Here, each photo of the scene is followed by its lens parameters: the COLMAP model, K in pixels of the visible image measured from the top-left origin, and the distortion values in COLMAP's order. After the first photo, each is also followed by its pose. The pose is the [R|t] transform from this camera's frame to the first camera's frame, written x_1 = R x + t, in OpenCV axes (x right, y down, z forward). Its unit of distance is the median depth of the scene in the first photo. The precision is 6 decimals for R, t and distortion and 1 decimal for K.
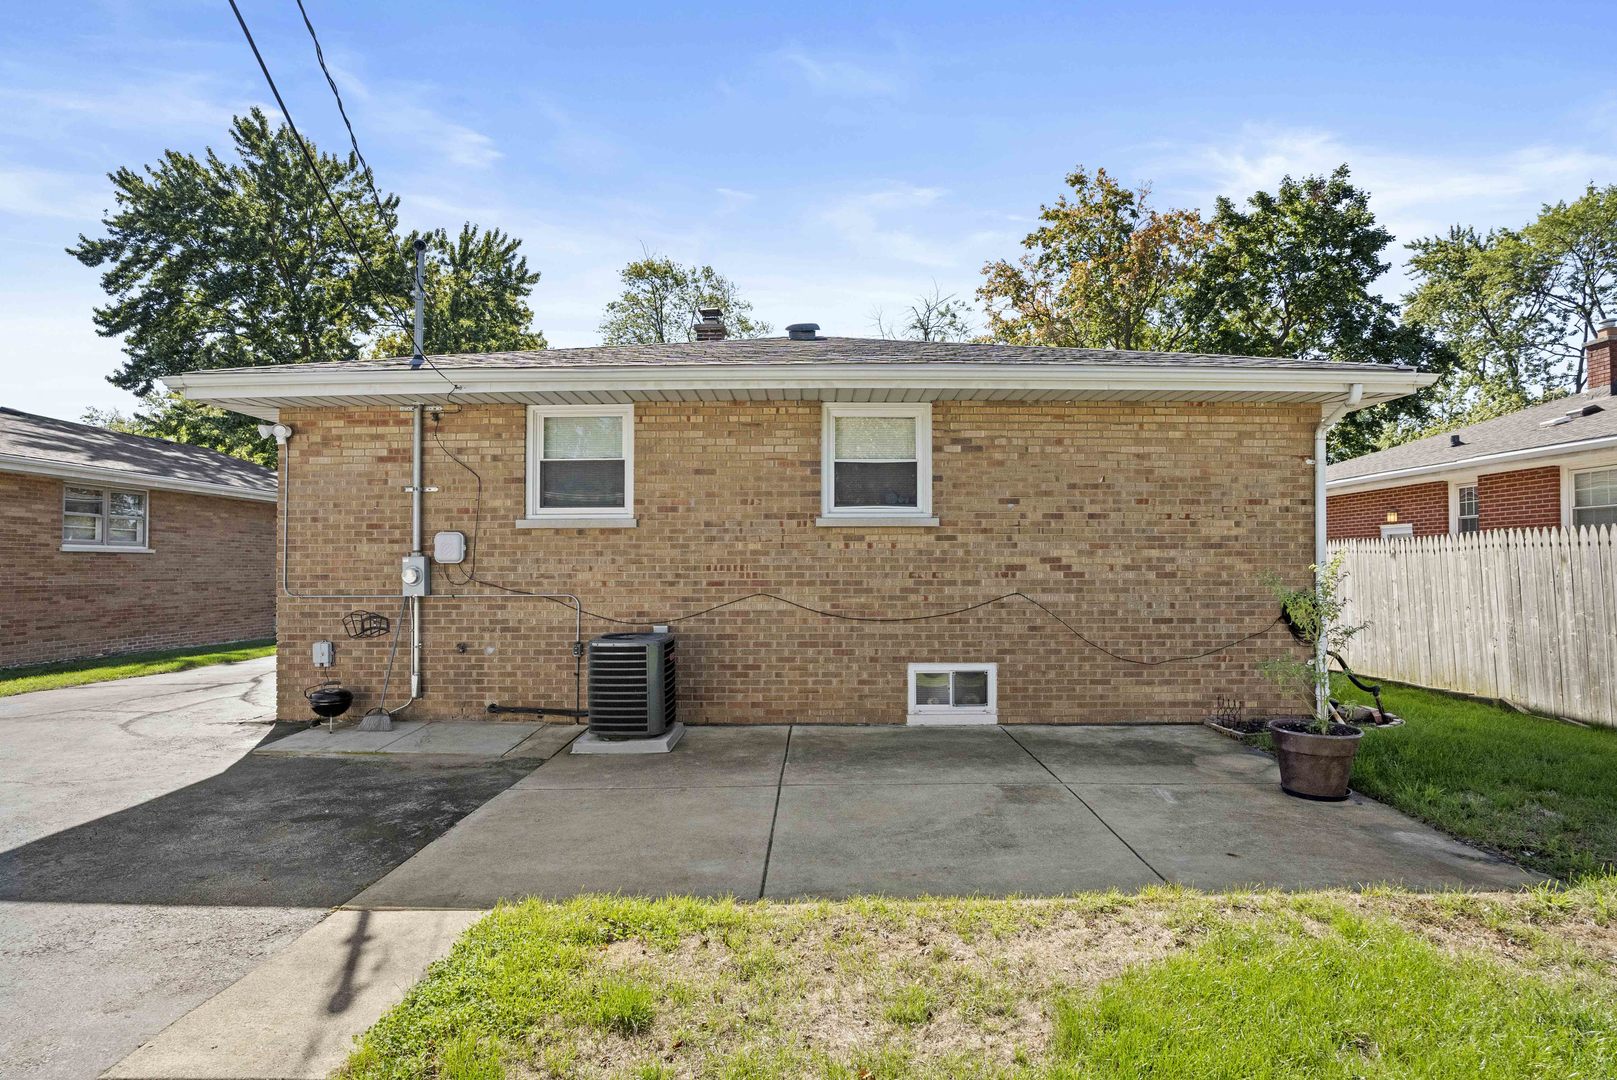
lens RADIAL K [[819.3, 0, 804.5], [0, 819.3, 616.6], [0, 0, 1]] dist [-0.039058, 0.004630]
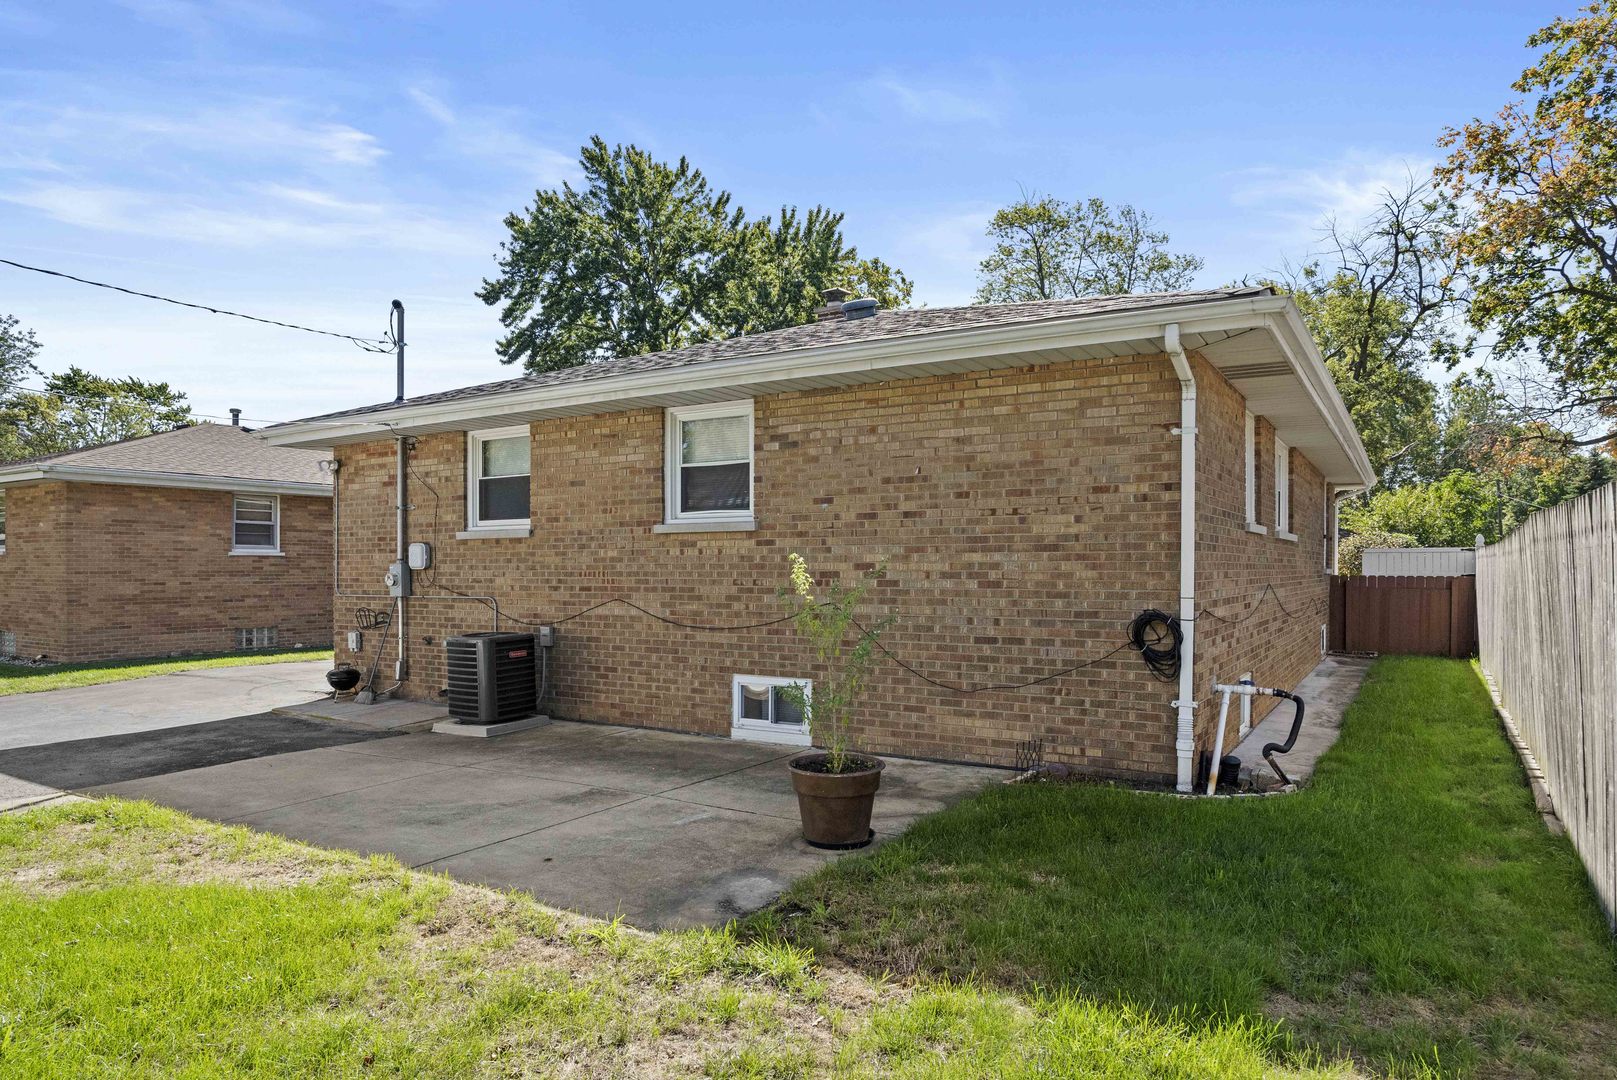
lens RADIAL K [[978.3, 0, 800.4], [0, 978.3, 654.1], [0, 0, 1]] dist [-0.028565, -0.003668]
pose [[0.856415, 0.045523, -0.514277, 0.786918], [-0.030892, 0.998839, 0.036972, -0.011444], [0.515363, -0.015776, 0.856827, 0.060063]]
